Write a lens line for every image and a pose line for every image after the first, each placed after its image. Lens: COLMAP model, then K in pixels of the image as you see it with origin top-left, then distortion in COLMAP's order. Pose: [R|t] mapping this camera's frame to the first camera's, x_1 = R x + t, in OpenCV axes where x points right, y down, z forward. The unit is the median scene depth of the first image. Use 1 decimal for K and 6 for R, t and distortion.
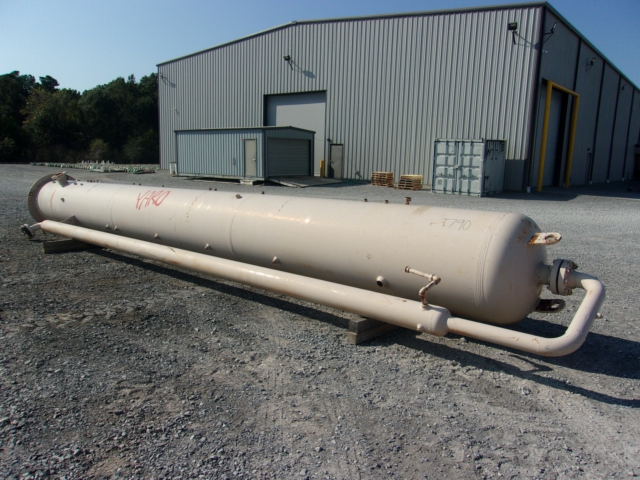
lens RADIAL K [[497.0, 0, 320.0], [0, 497.0, 240.0], [0, 0, 1]] dist [-0.052491, 0.079056]
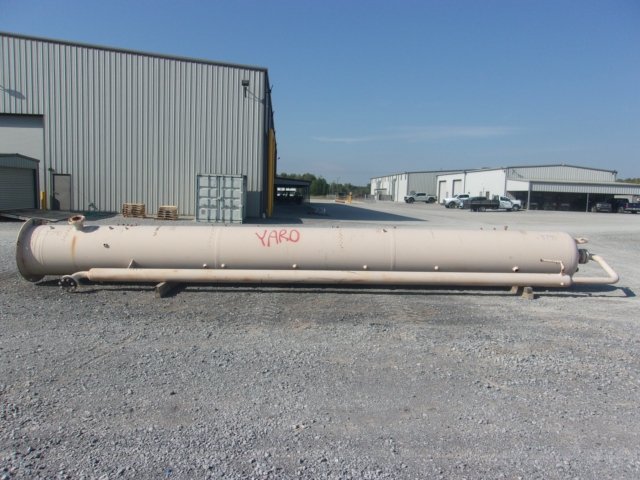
lens RADIAL K [[497.0, 0, 320.0], [0, 497.0, 240.0], [0, 0, 1]] dist [-0.052491, 0.079056]
pose [[0.723679, -0.068845, 0.686694, -0.339338], [0.102992, 0.994643, -0.008820, -0.017223], [-0.682408, 0.077107, 0.726893, 0.013964]]
